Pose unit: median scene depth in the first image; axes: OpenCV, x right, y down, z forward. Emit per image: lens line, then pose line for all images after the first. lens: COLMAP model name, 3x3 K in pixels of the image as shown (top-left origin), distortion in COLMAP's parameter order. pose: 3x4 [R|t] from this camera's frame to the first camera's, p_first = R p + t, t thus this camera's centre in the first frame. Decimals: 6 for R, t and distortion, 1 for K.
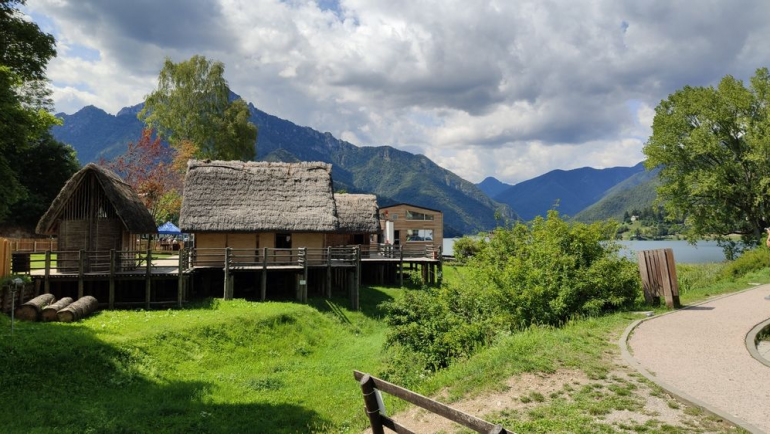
lens RADIAL K [[600.7, 0, 388.3], [0, 600.7, 219.1], [0, 0, 1]] dist [0.063066, -0.056009]
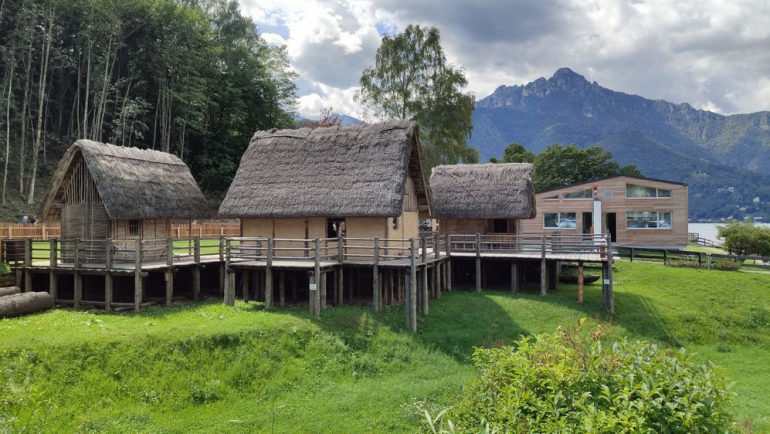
lens RADIAL K [[600.7, 0, 393.1], [0, 600.7, 211.1], [0, 0, 1]] dist [0.063066, -0.056009]
pose [[0.840202, -0.014390, -0.542083, 0.281531], [0.019695, 0.999798, 0.003985, 0.013044], [0.541916, -0.014025, 0.840316, 0.396710]]
